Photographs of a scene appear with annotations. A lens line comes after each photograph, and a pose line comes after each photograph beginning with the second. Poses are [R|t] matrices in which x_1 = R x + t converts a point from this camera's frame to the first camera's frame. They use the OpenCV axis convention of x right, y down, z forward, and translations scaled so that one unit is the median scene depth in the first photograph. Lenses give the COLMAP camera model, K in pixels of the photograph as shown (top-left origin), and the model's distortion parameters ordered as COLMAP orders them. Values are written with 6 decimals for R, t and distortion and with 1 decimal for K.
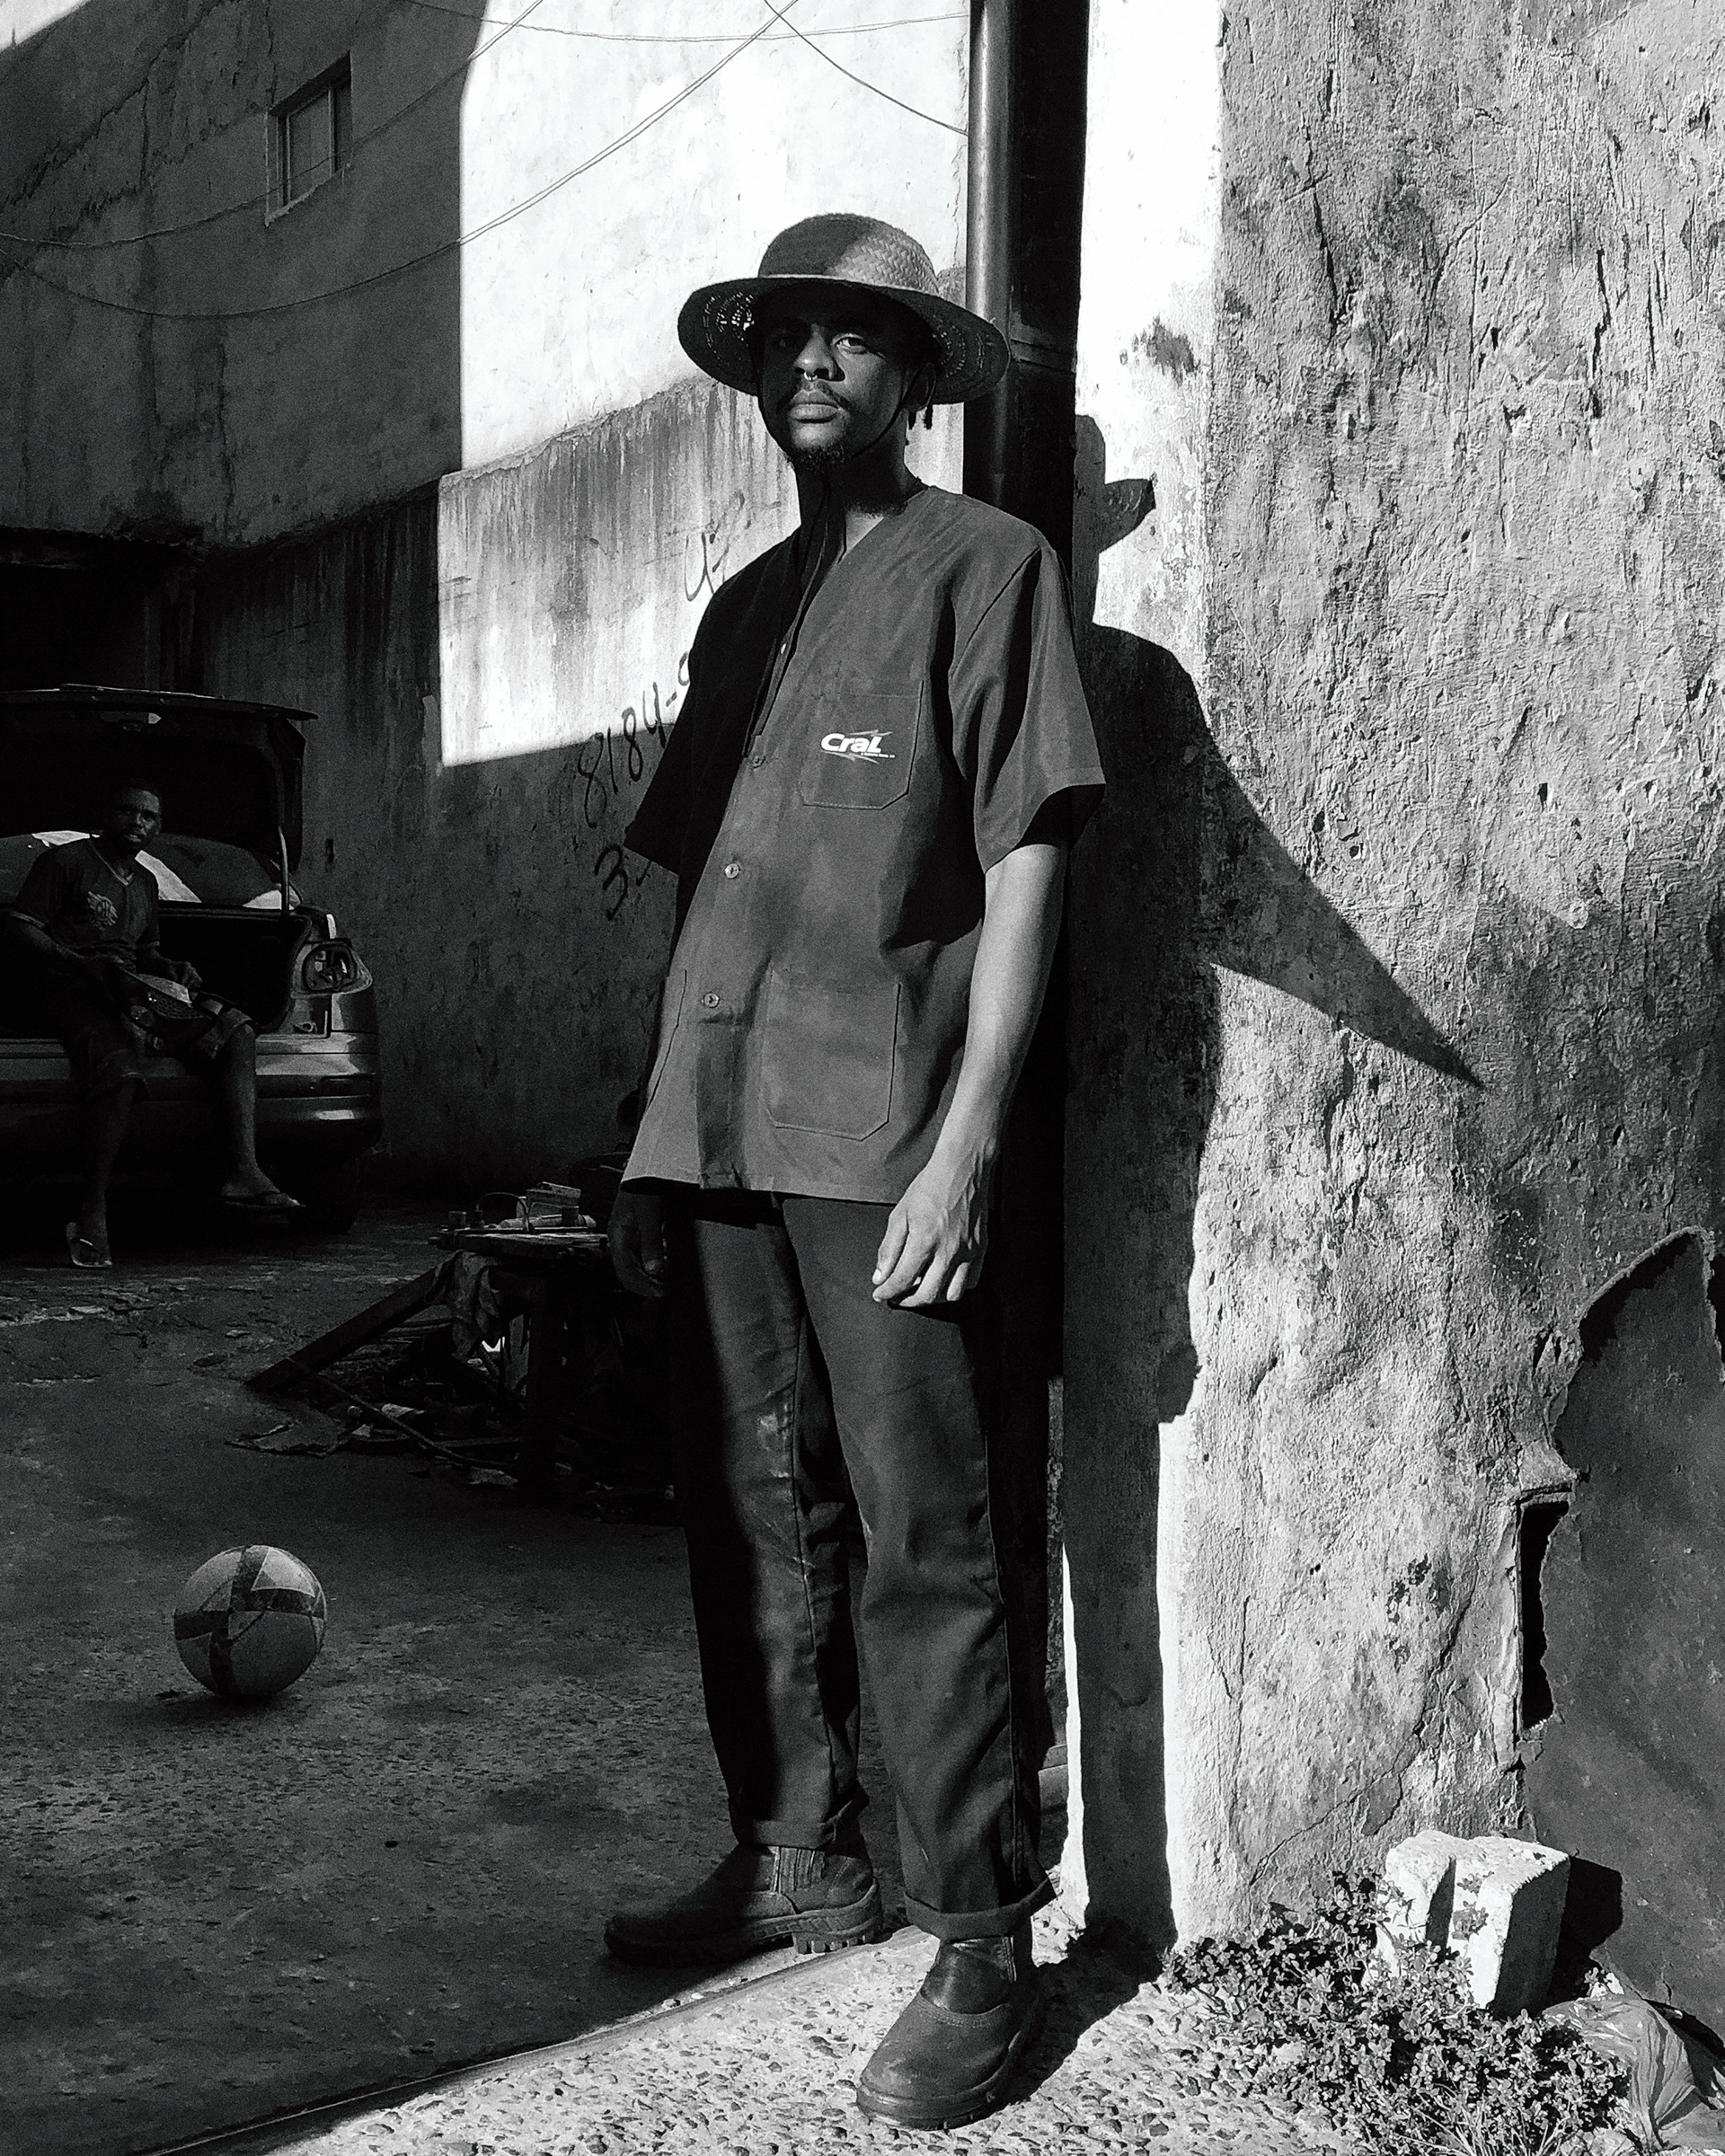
lens RADIAL K [[2630.8, 0, 861.3], [0, 2630.8, 1013.9], [0, 0, 1]] dist [0.151954, -0.555993]
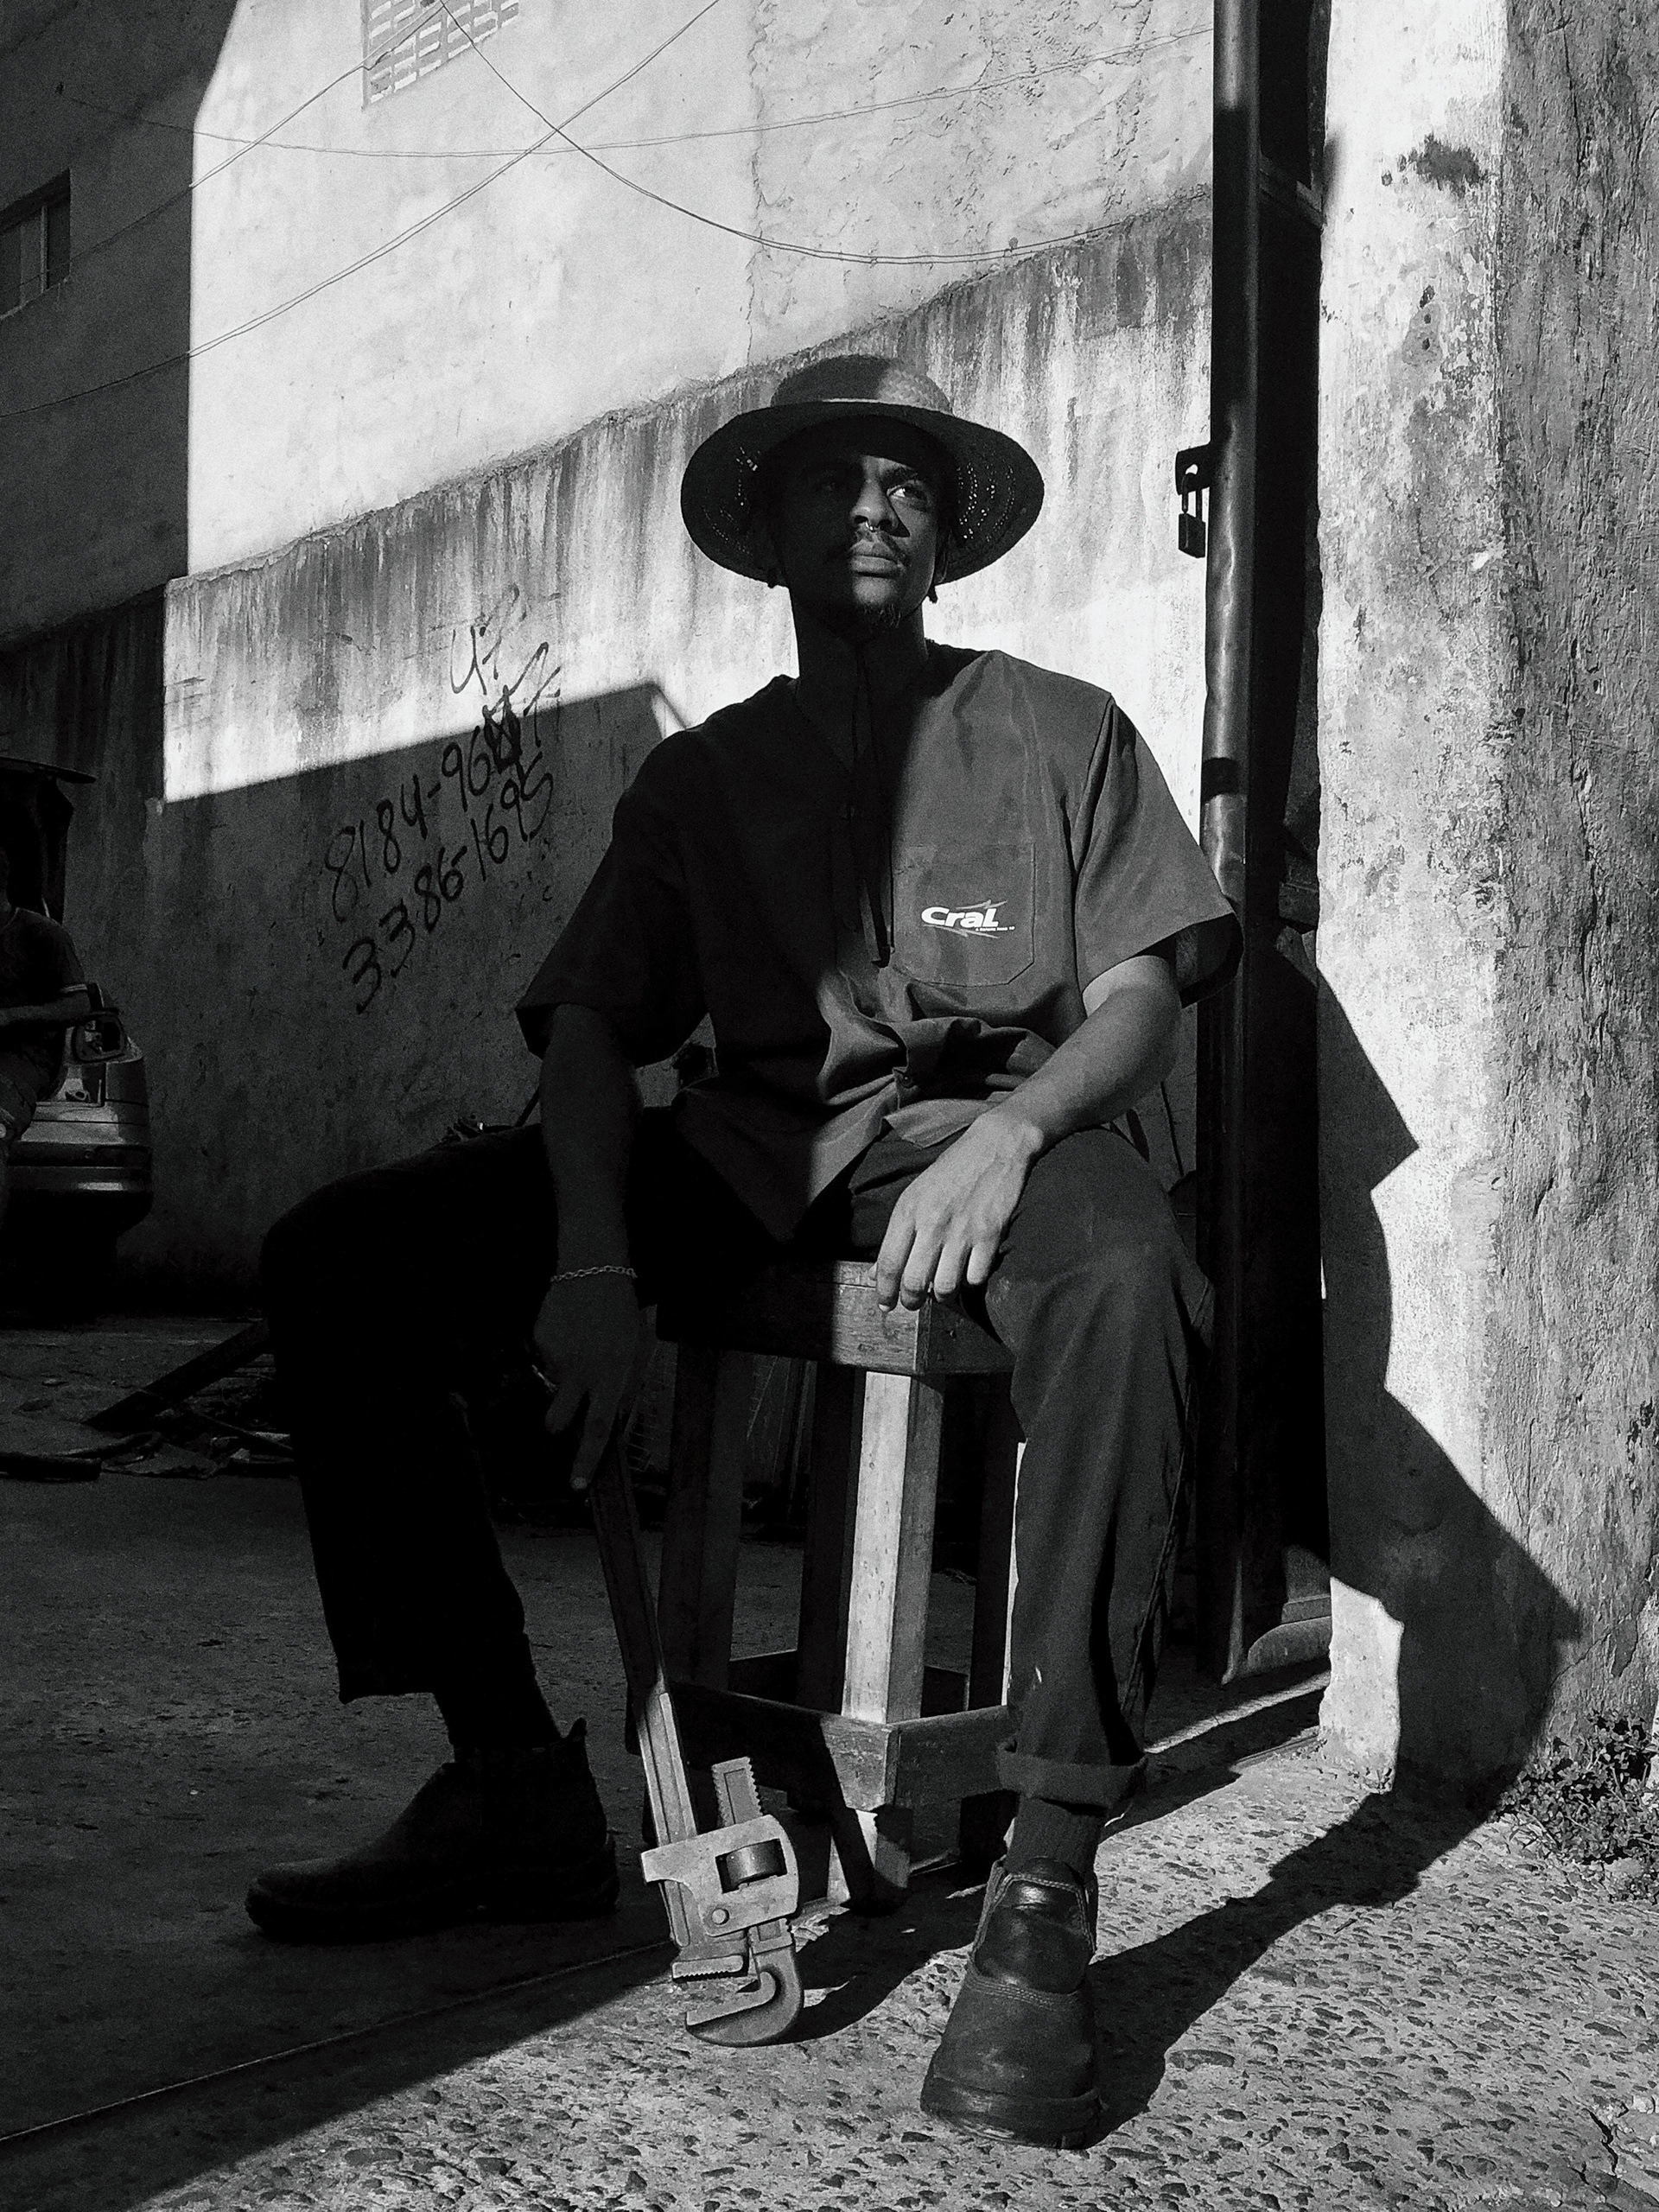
lens RADIAL K [[2516.4, 0, 829.5], [0, 2516.4, 1106.0], [0, 0, 1]] dist [0.025422, -0.028824]
pose [[0.984471, 0.013591, 0.175019, -0.142167], [-0.004226, 0.998544, -0.053771, 0.080676], [-0.175495, 0.052197, 0.983096, 0.064673]]
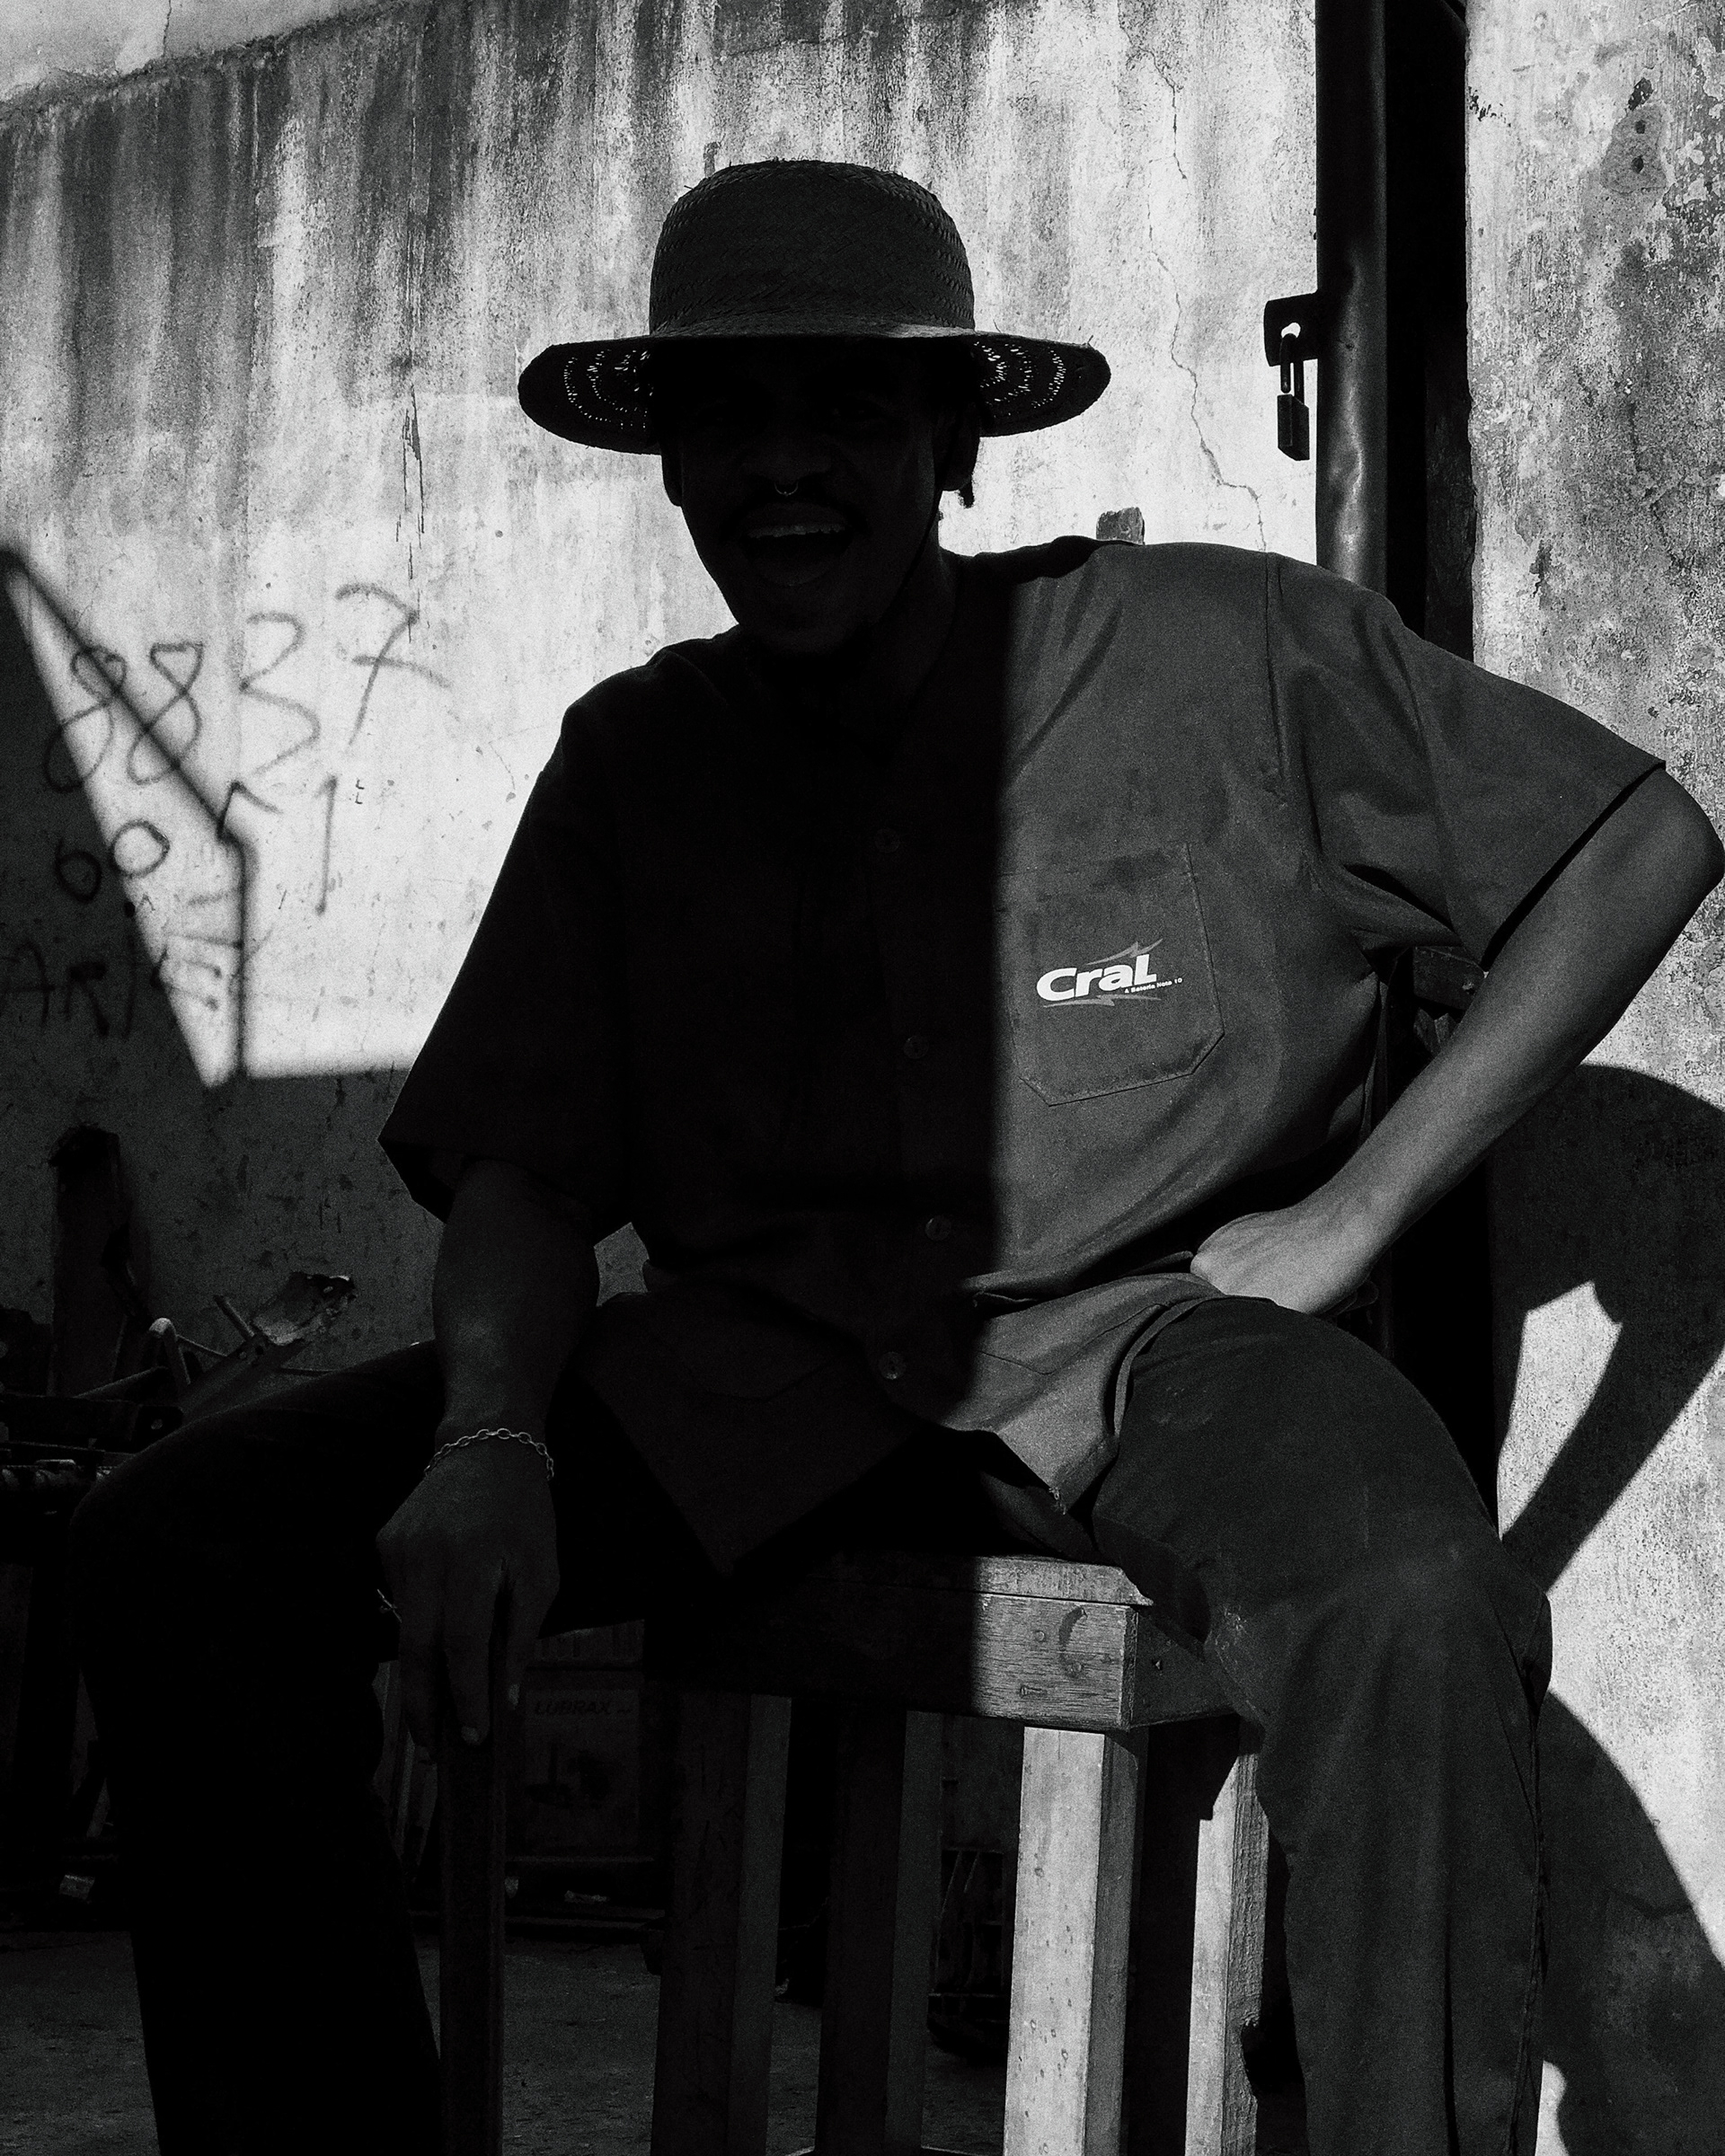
lens RADIAL K [[3842.0, 0, 862.7], [0, 3842.0, 1107.0], [0, 0, 1]] dist [0.063201, -0.117536]
pose [[0.924278, 0.014360, 0.381449, -0.233709], [0.012887, 0.997548, -0.068782, 0.064653], [-0.381501, 0.068489, 0.921828, 0.094520]]
